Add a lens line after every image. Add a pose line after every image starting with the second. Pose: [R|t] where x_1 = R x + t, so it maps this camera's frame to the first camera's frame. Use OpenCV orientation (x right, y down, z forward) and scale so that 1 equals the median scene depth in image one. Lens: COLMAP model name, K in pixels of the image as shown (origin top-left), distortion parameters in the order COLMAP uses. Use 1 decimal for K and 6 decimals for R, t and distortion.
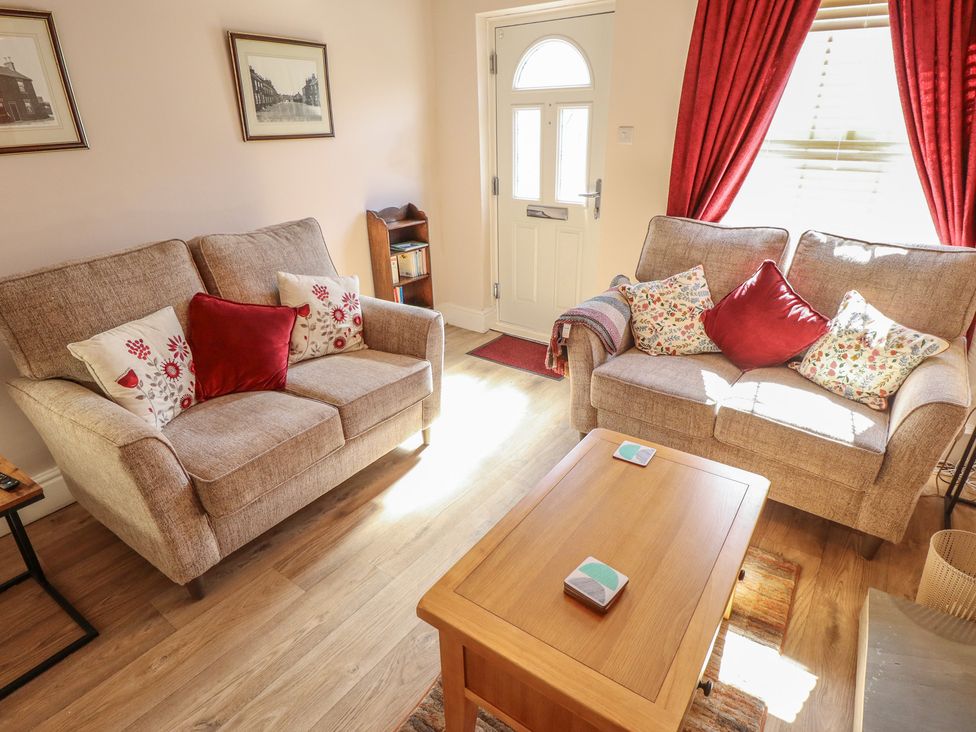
lens RADIAL K [[554.1, 0, 487.0], [0, 554.1, 362.9], [0, 0, 1]] dist [-0.012916, -0.005903]
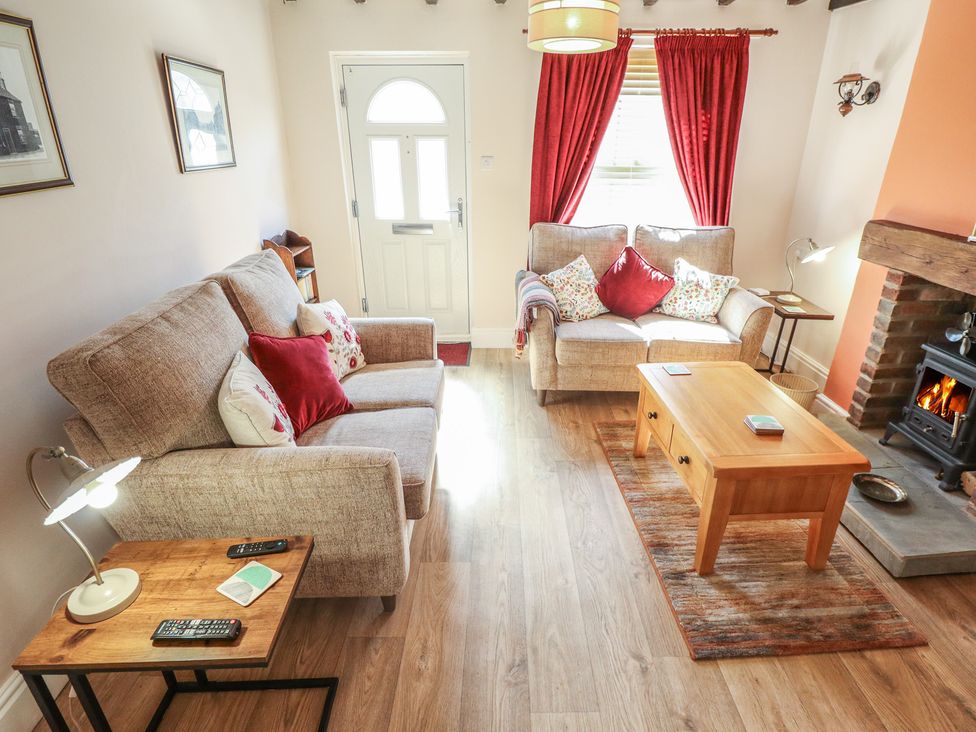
lens RADIAL K [[528.8, 0, 496.6], [0, 528.8, 365.2], [0, 0, 1]] dist [-0.007435, -0.006749]
pose [[0.804321, -0.217081, 0.553122, -0.636975], [0.223955, 0.972978, 0.056196, -0.027844], [-0.550375, 0.078675, 0.831203, 0.016006]]
